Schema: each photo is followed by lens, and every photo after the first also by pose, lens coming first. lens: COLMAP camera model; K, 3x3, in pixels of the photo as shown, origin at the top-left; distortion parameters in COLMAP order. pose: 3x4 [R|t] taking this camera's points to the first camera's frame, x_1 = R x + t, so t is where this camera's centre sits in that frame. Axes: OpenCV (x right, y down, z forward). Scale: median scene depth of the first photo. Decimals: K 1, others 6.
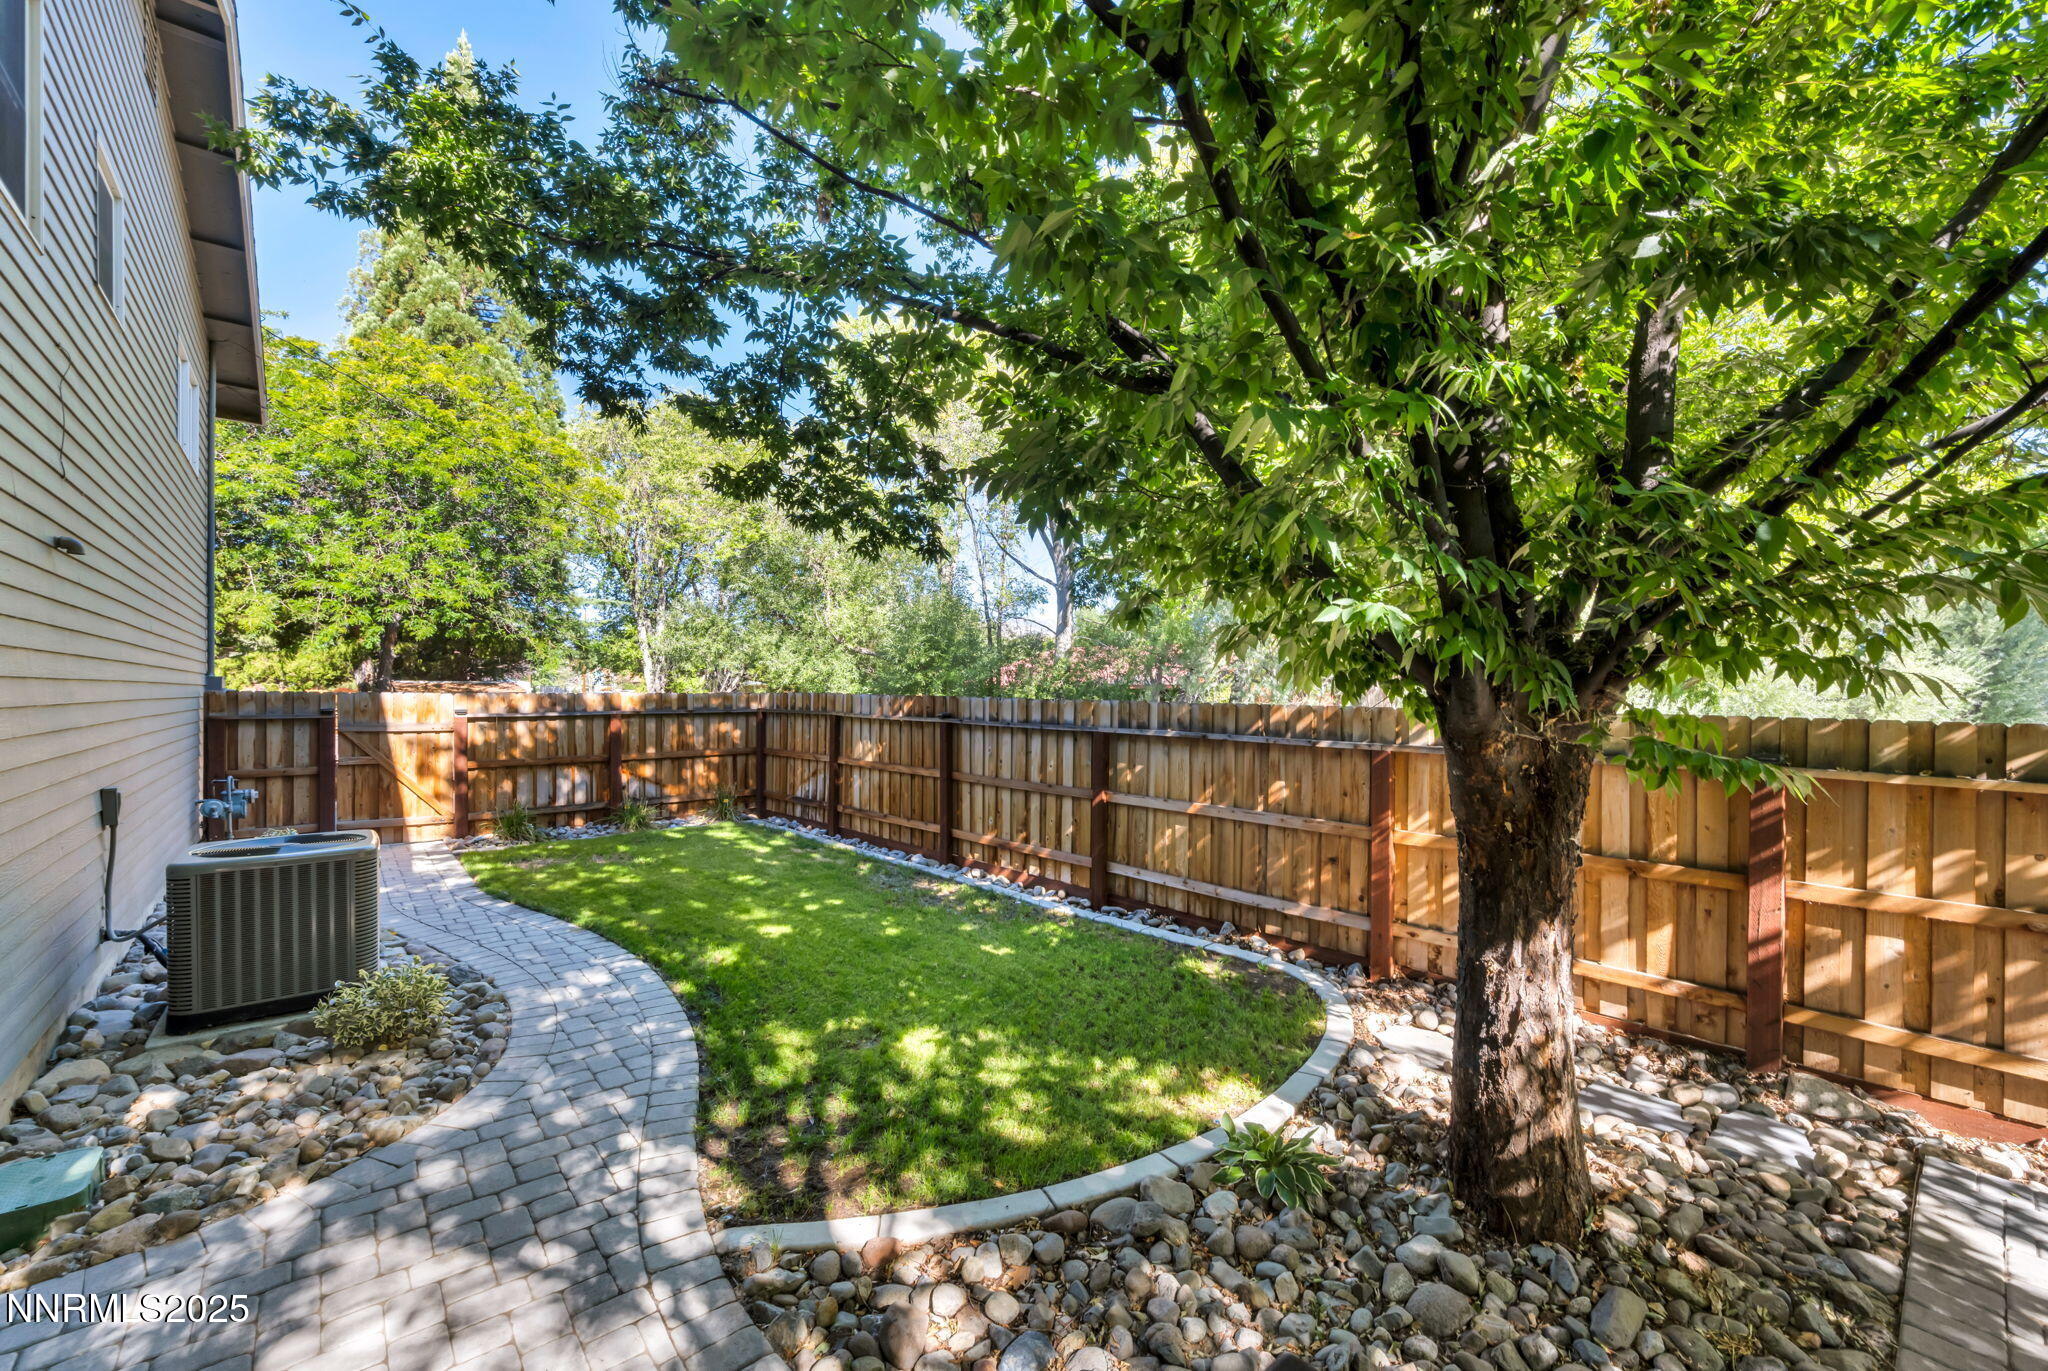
lens RADIAL K [[831.3, 0, 1037.6], [0, 831.3, 695.3], [0, 0, 1]] dist [-0.000695, 0.000272]
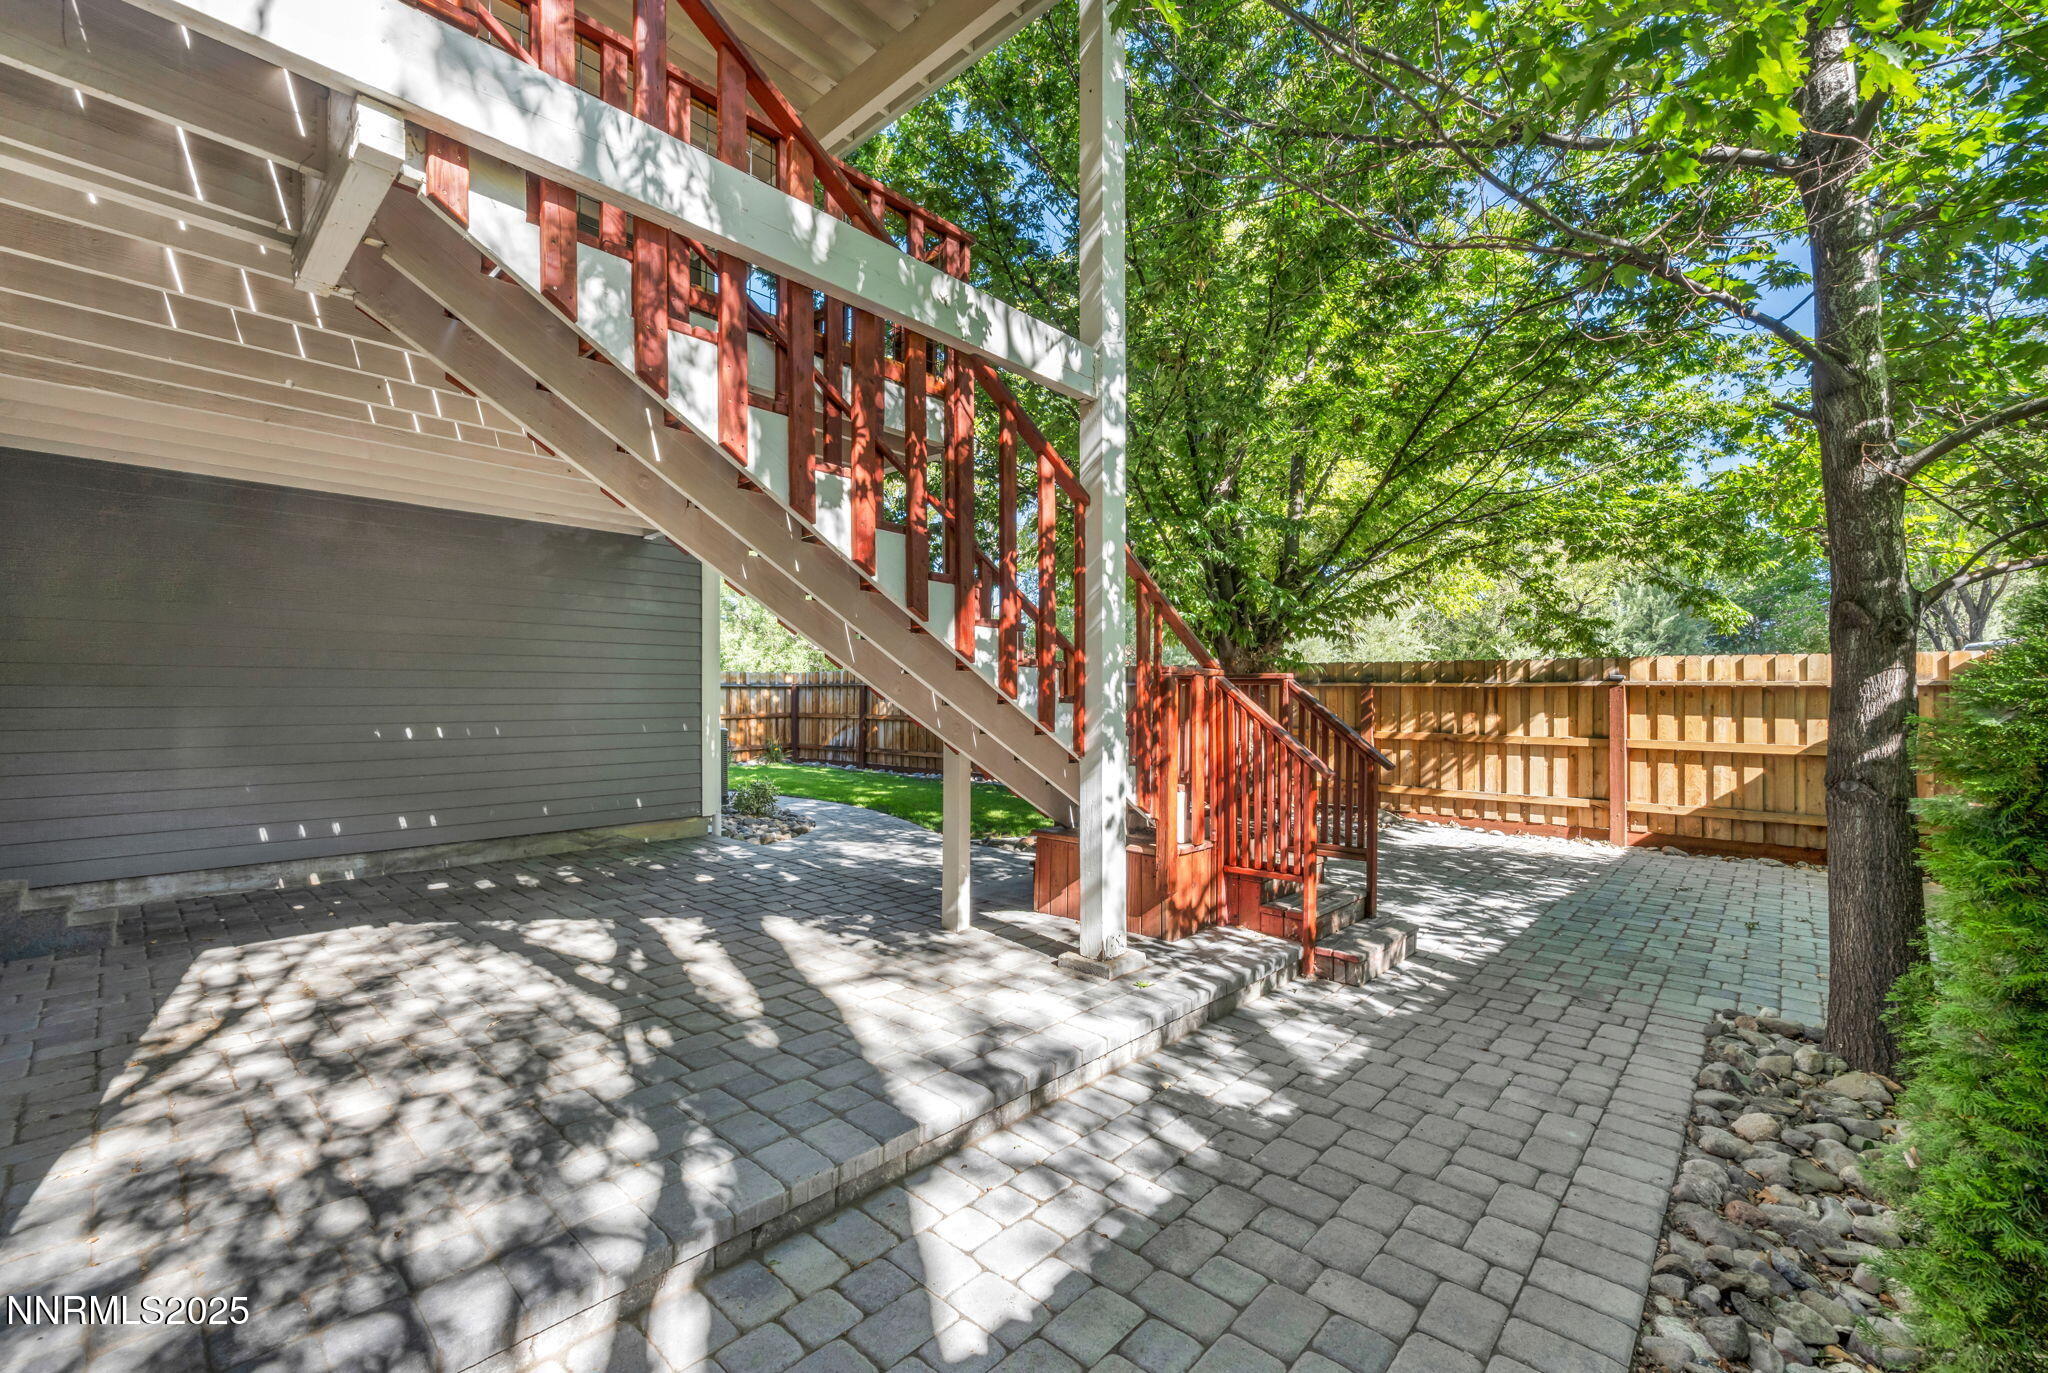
lens RADIAL K [[831.3, 0, 1016.9], [0, 831.3, 698.7], [0, 0, 1]] dist [-0.000695, 0.000272]
pose [[0.994290, -0.004312, 0.106628, -0.198014], [0.004296, 0.999991, 0.000376, 0.070302], [-0.106629, 0.000084, 0.994299, -0.687665]]
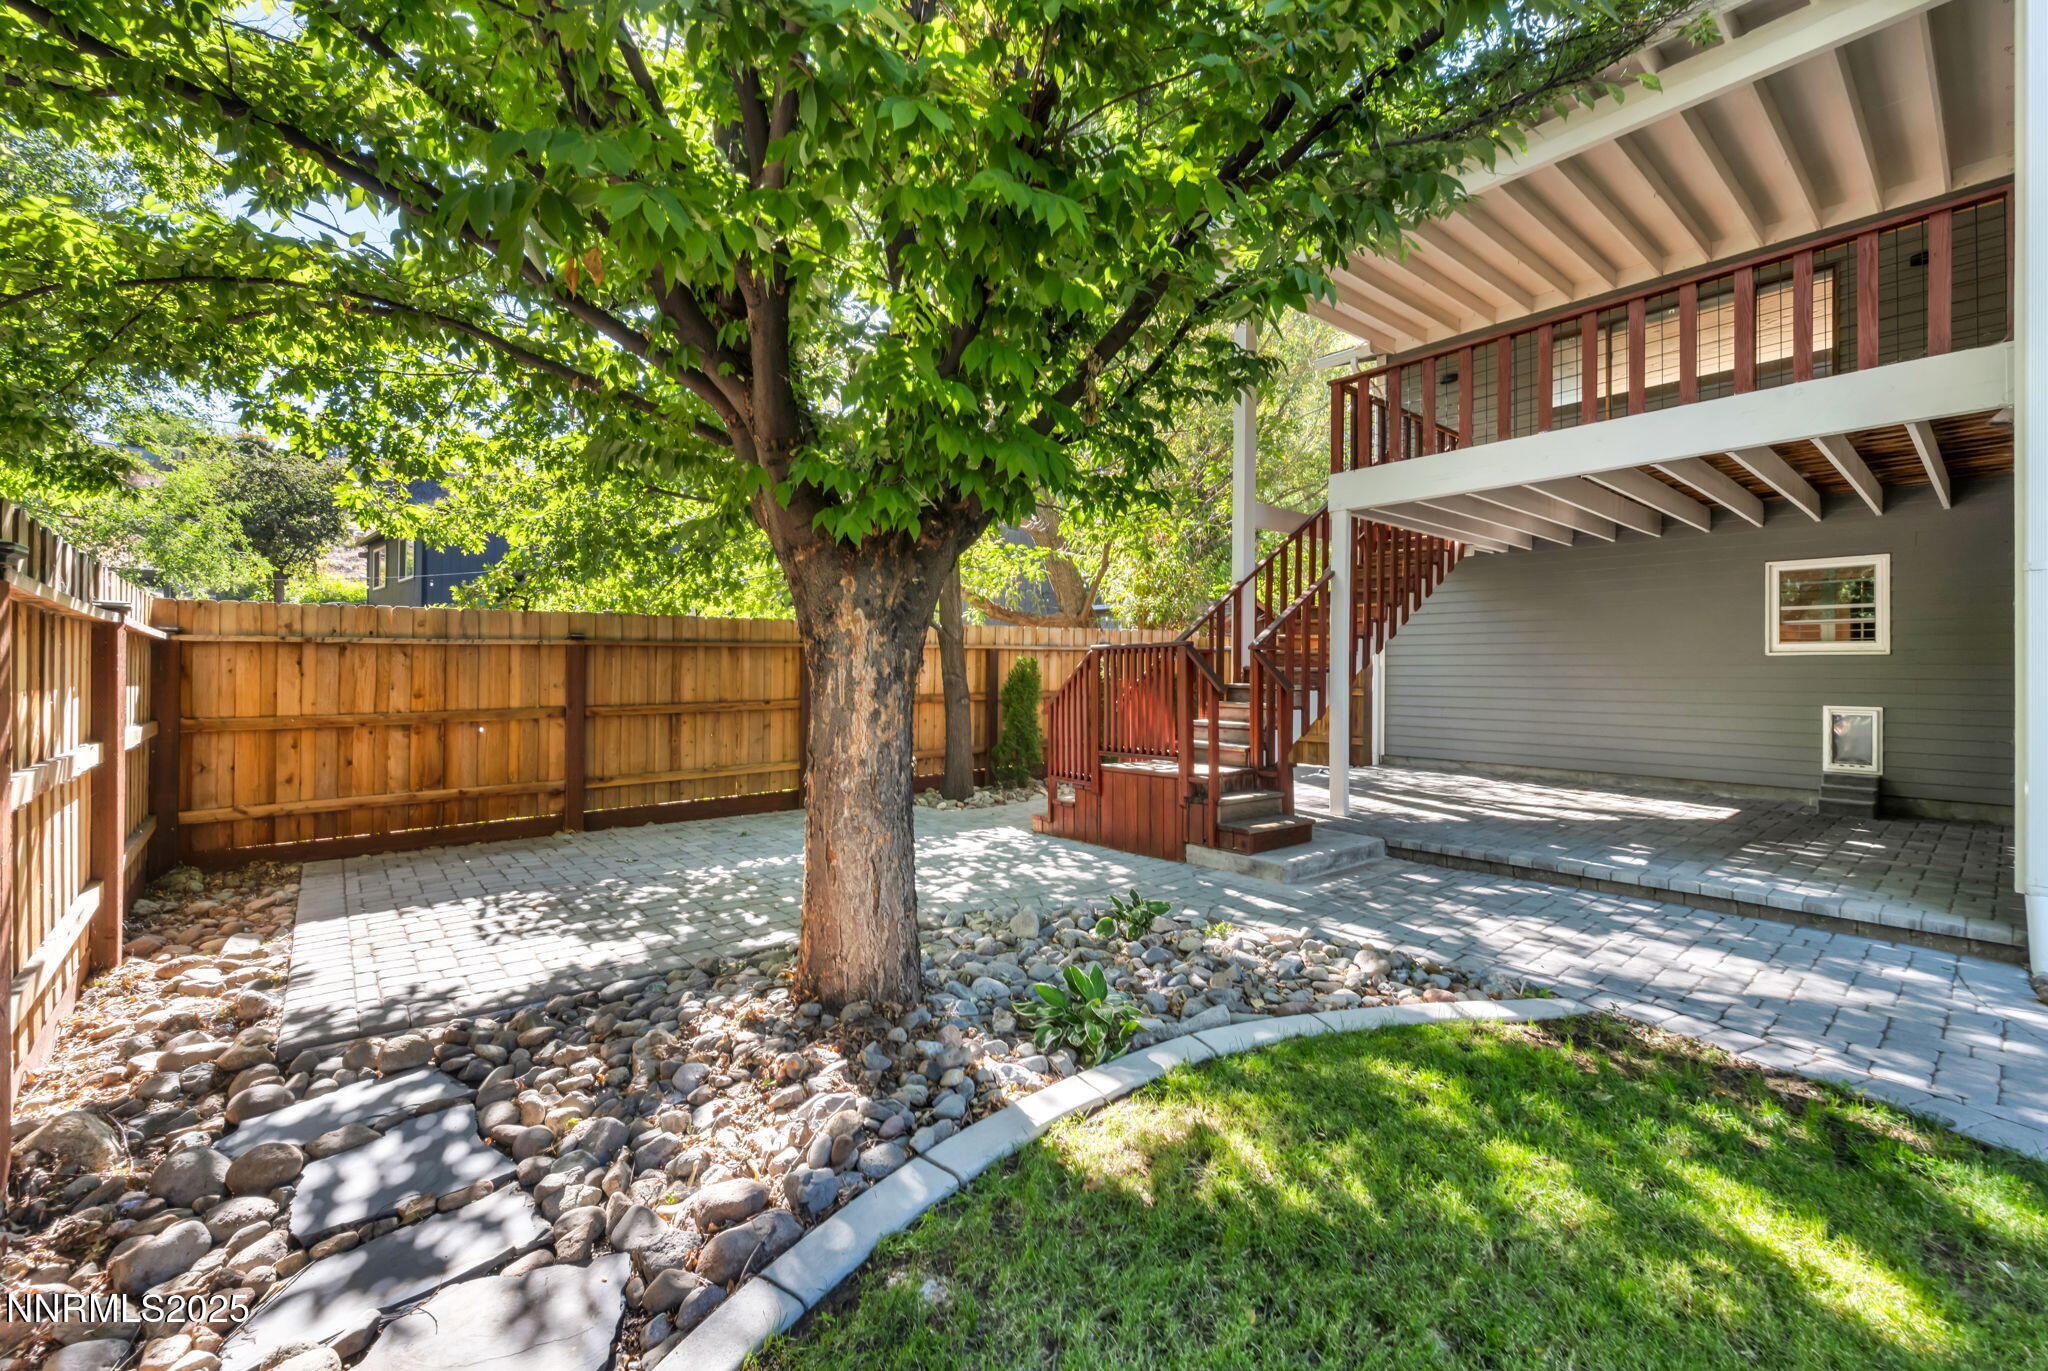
lens RADIAL K [[831.3, 0, 1044.8], [0, 831.3, 665.5], [0, 0, 1]] dist [-0.000695, 0.000272]
pose [[-0.999877, -0.015343, 0.003217, 0.143892], [-0.015362, 0.999864, -0.005988, 0.076661], [-0.003124, -0.006036, -0.999977, 0.822229]]
